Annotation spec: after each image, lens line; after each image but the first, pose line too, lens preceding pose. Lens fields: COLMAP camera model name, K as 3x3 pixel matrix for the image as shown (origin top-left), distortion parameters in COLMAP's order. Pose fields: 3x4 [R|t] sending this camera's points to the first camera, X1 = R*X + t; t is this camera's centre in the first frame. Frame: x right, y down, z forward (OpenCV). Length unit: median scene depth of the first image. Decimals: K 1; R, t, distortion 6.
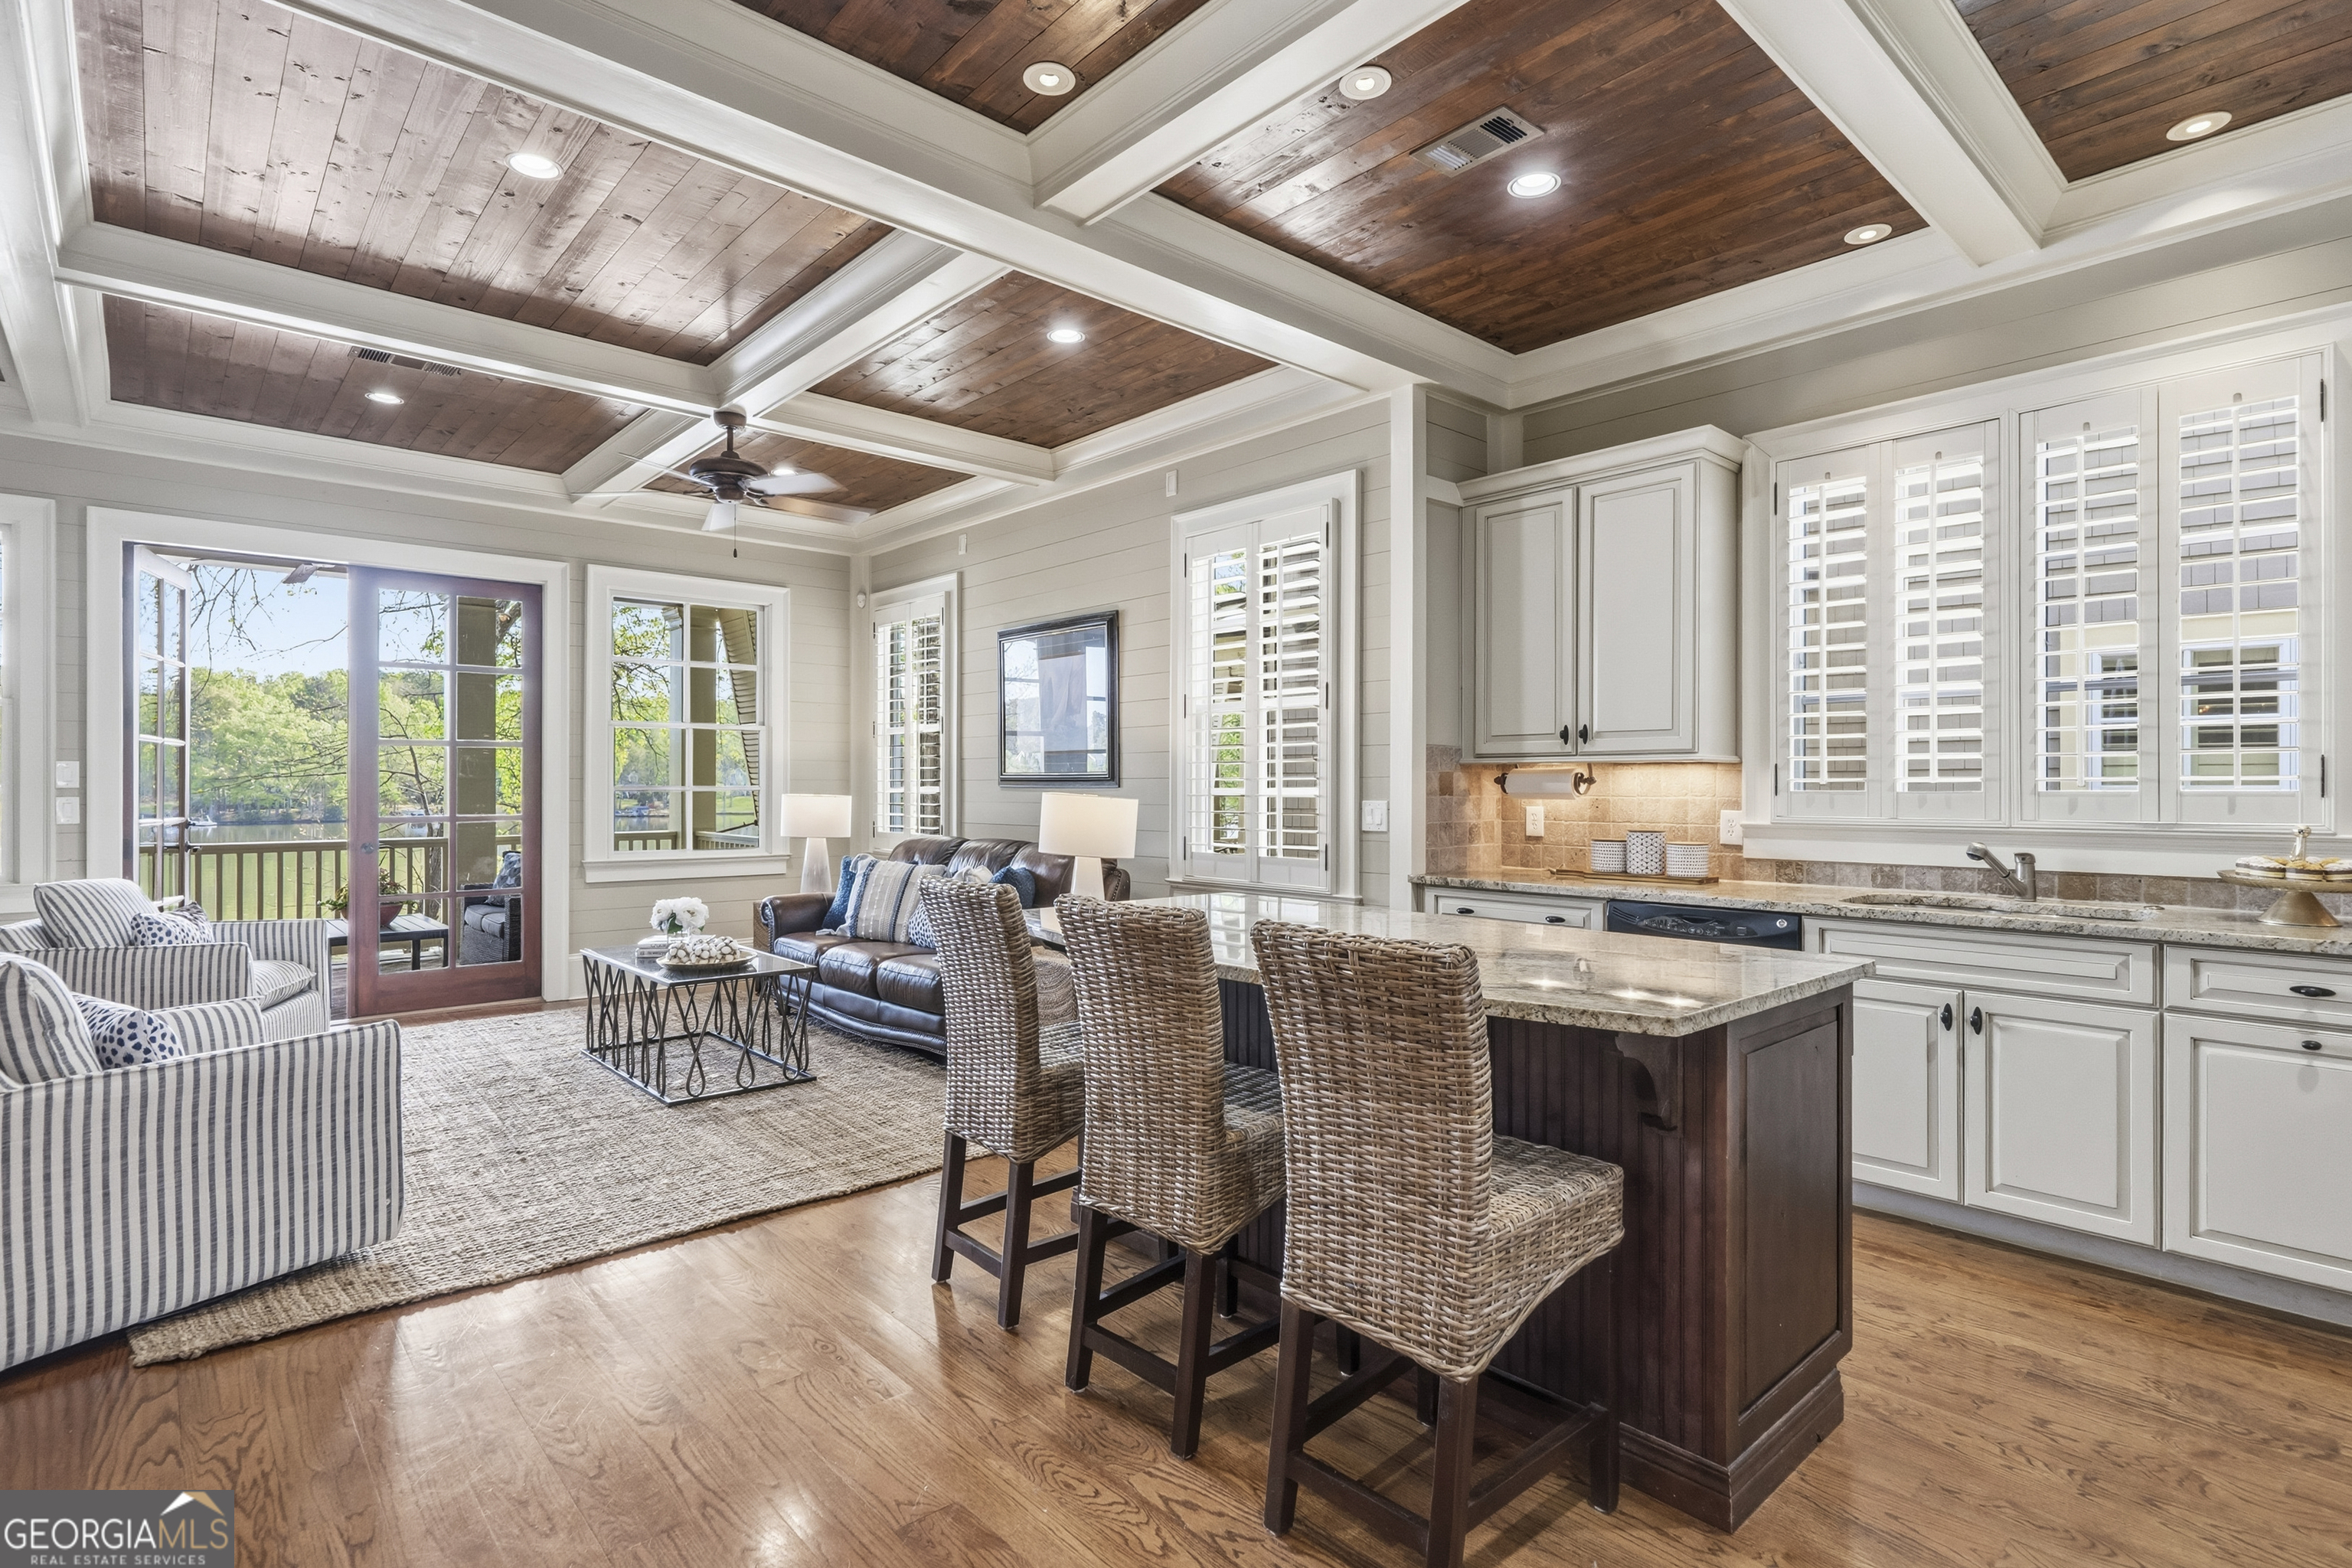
lens RADIAL K [[1155.0, 0, 1176.0], [0, 1155.0, 784.0], [0, 0, 1]] dist [-0.001108, 0.000215]
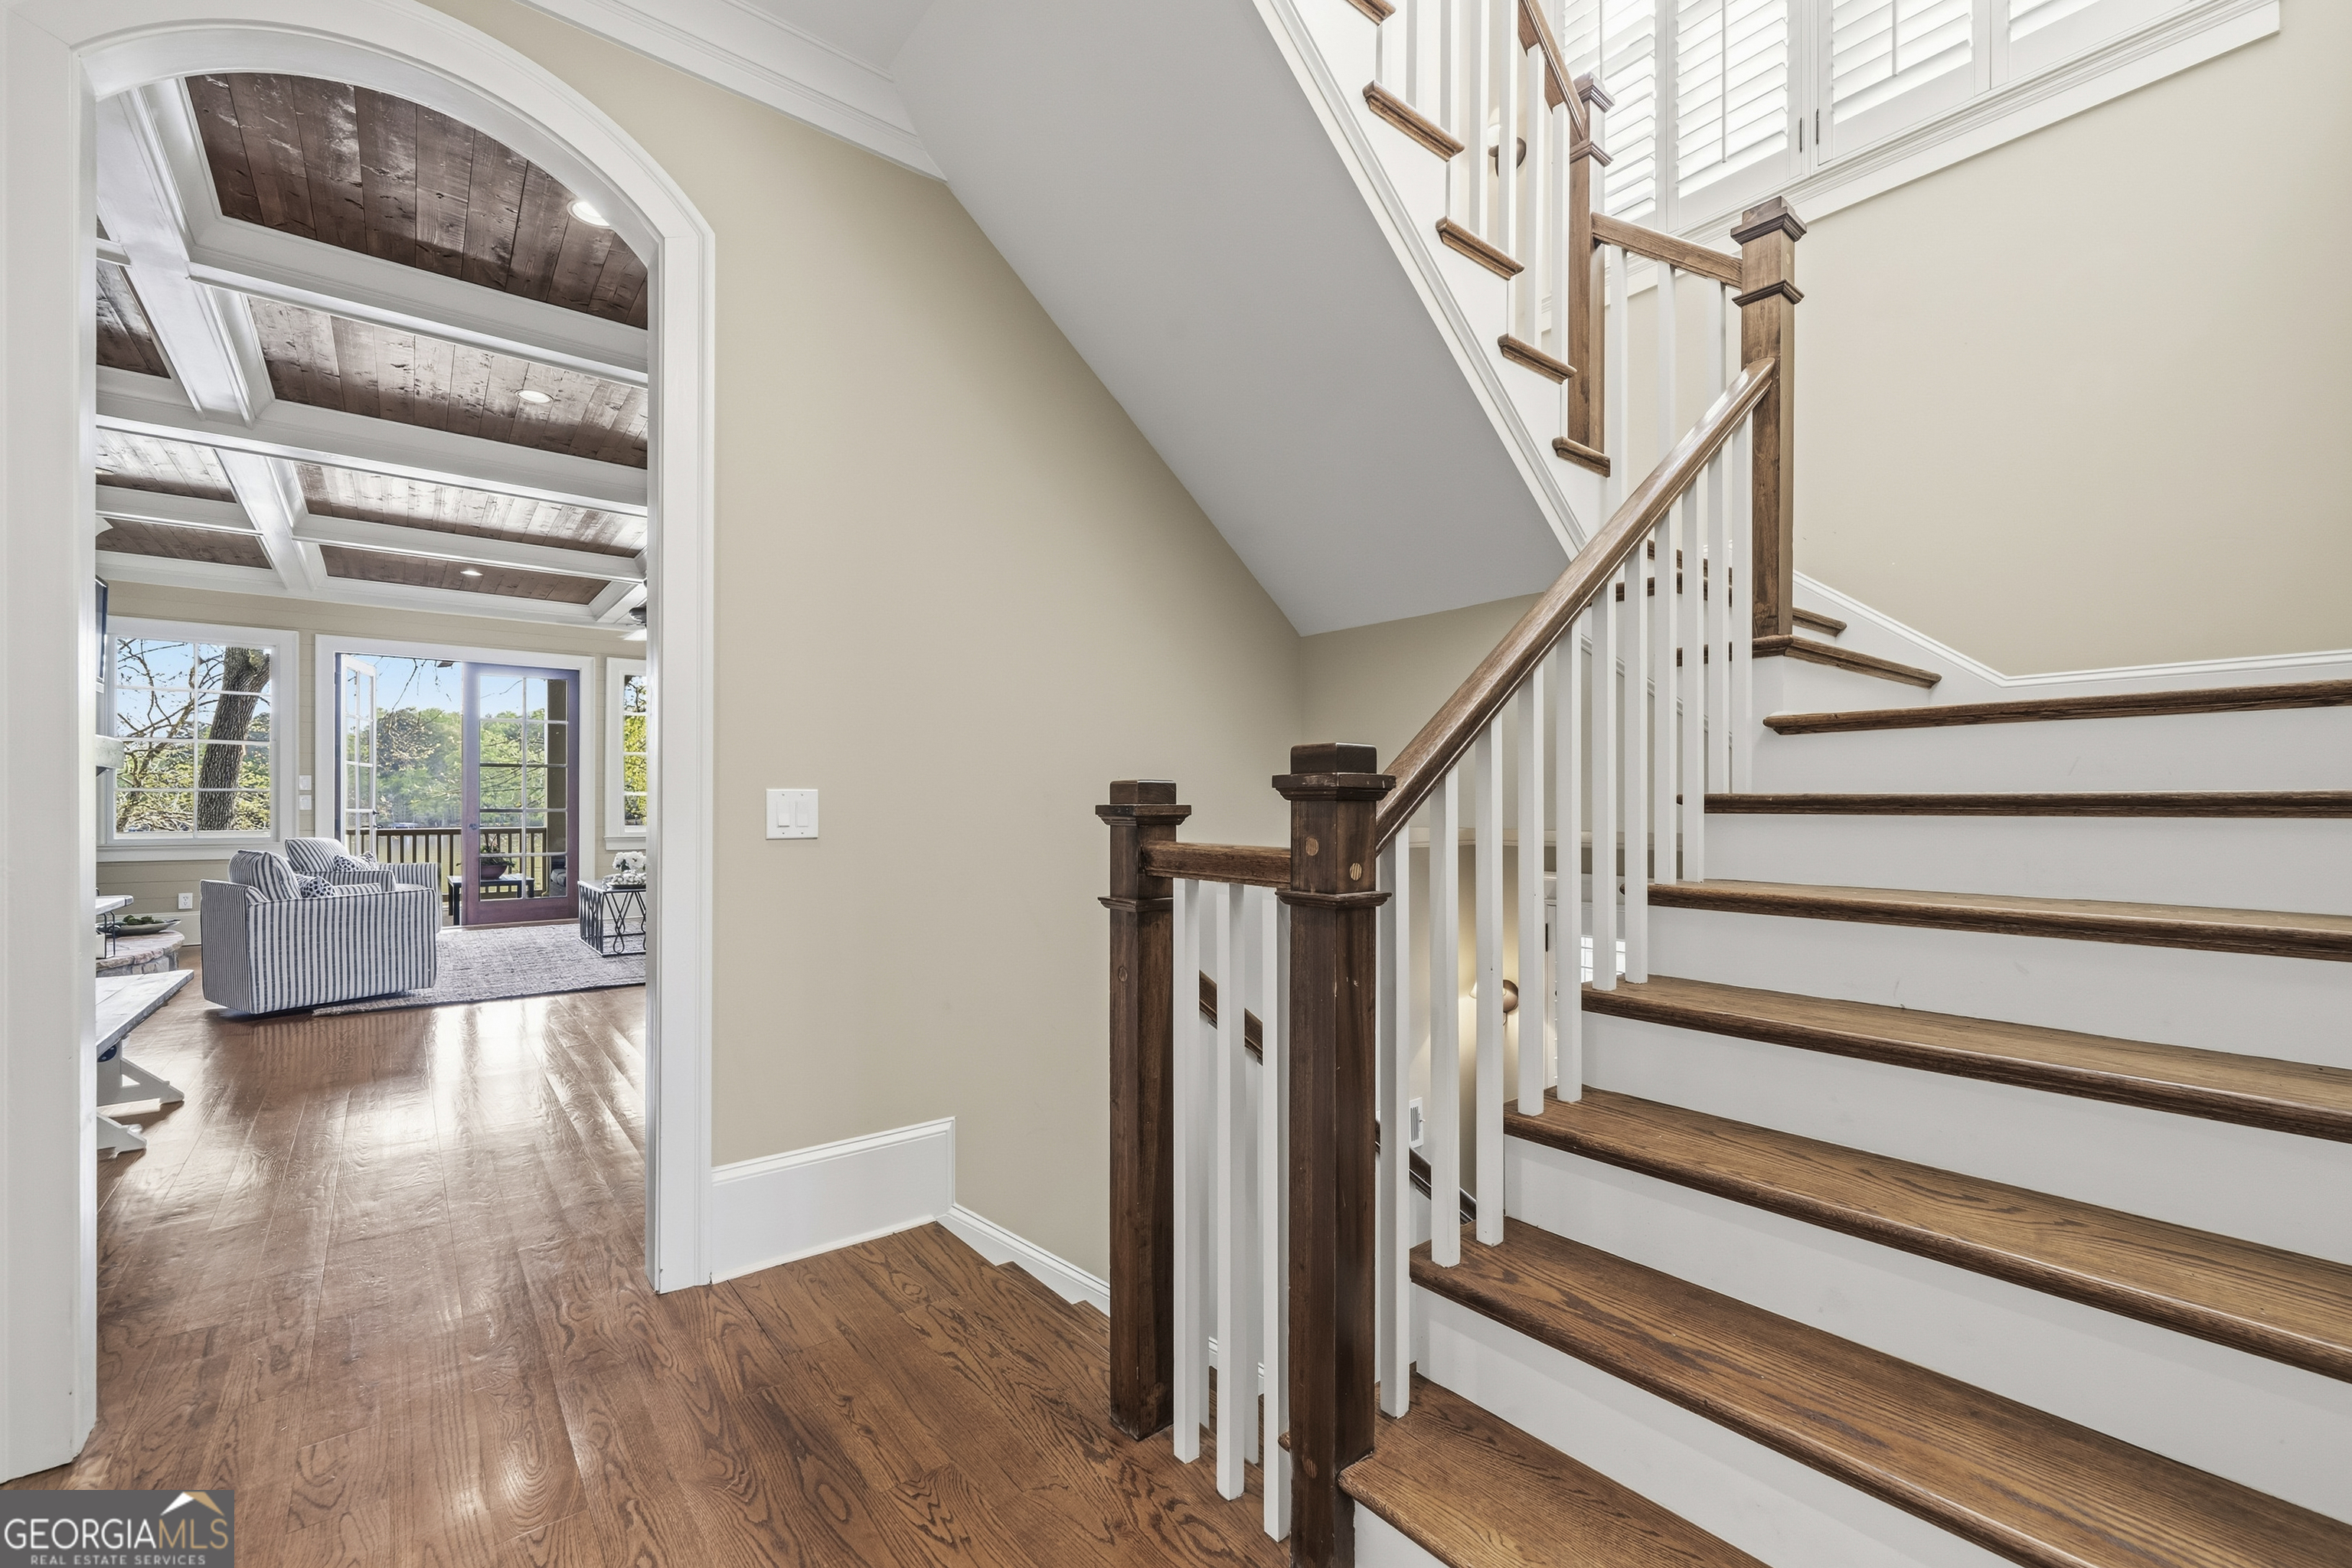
lens RADIAL K [[998.8, 0, 1177.4], [0, 998.8, 799.9], [0, 0, 1]] dist [0.002056, 0.000143]
pose [[0.997826, -0.000355, -0.065904, 0.512805], [0.000153, 0.999995, -0.003072, 0.024069], [0.065905, 0.003055, 0.997821, -0.480444]]
